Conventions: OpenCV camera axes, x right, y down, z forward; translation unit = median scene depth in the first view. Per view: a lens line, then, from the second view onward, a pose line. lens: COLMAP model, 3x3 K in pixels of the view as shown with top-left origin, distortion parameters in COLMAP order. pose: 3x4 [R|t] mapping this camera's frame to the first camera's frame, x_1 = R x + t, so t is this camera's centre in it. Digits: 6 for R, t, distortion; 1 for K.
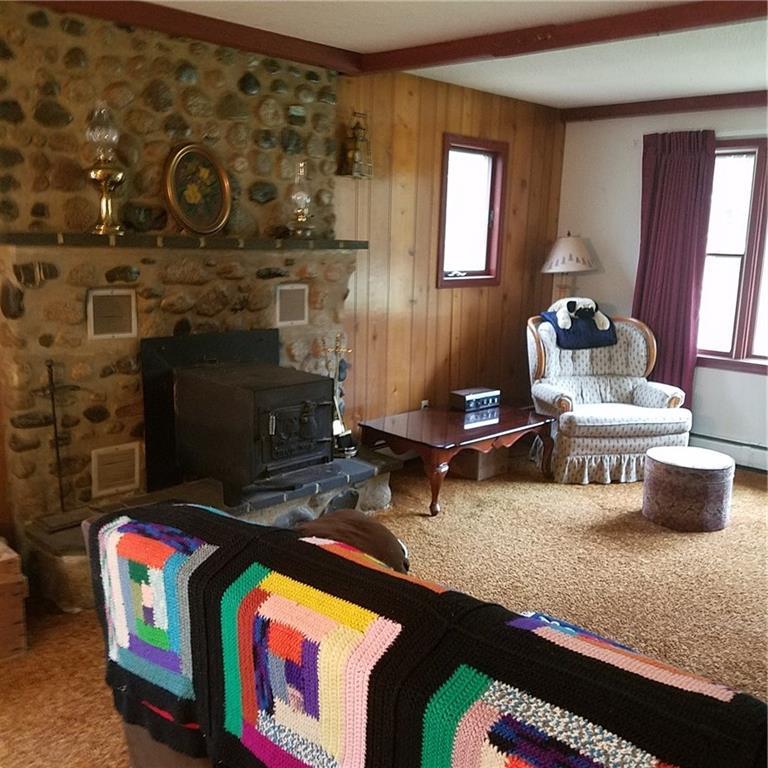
lens RADIAL K [[772.7, 0, 378.0], [0, 772.7, 381.0], [0, 0, 1]] dist [0.313322, -0.685359]
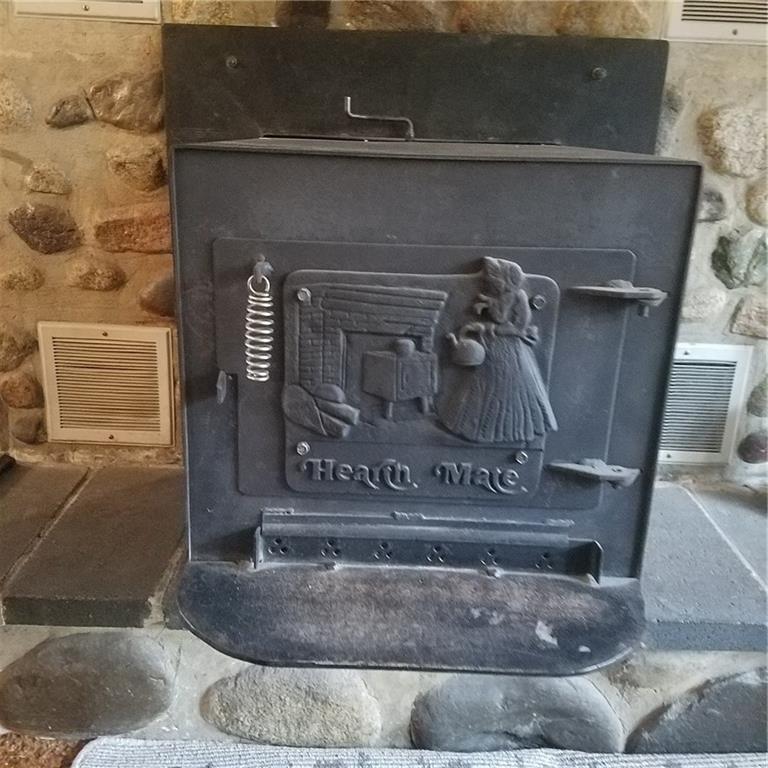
lens RADIAL K [[783.2, 0, 369.4], [0, 783.2, 383.5], [0, 0, 1]] dist [0.211308, -0.376047]
pose [[0.698082, 0.217089, -0.682315, 0.030006], [-0.149701, 0.976121, 0.157408, 0.028625], [0.700194, -0.007741, 0.713911, 0.805418]]
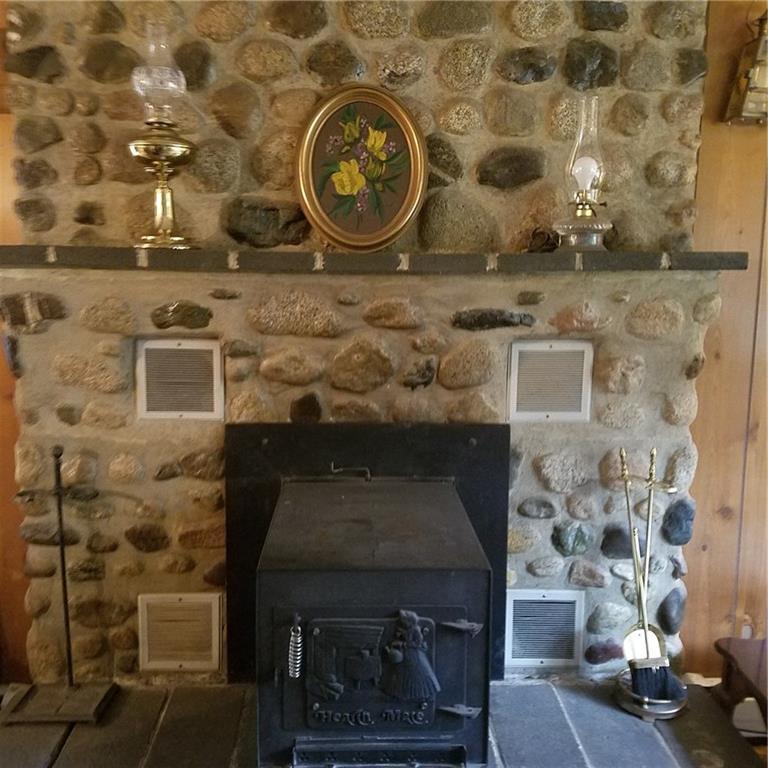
lens RADIAL K [[772.7, 0, 378.0], [0, 772.7, 381.0], [0, 0, 1]] dist [0.313322, -0.685359]
pose [[0.728930, 0.084879, -0.679306, 0.180237], [-0.119107, 0.992874, -0.003749, -0.095685], [0.674148, 0.083643, 0.733845, 0.634260]]
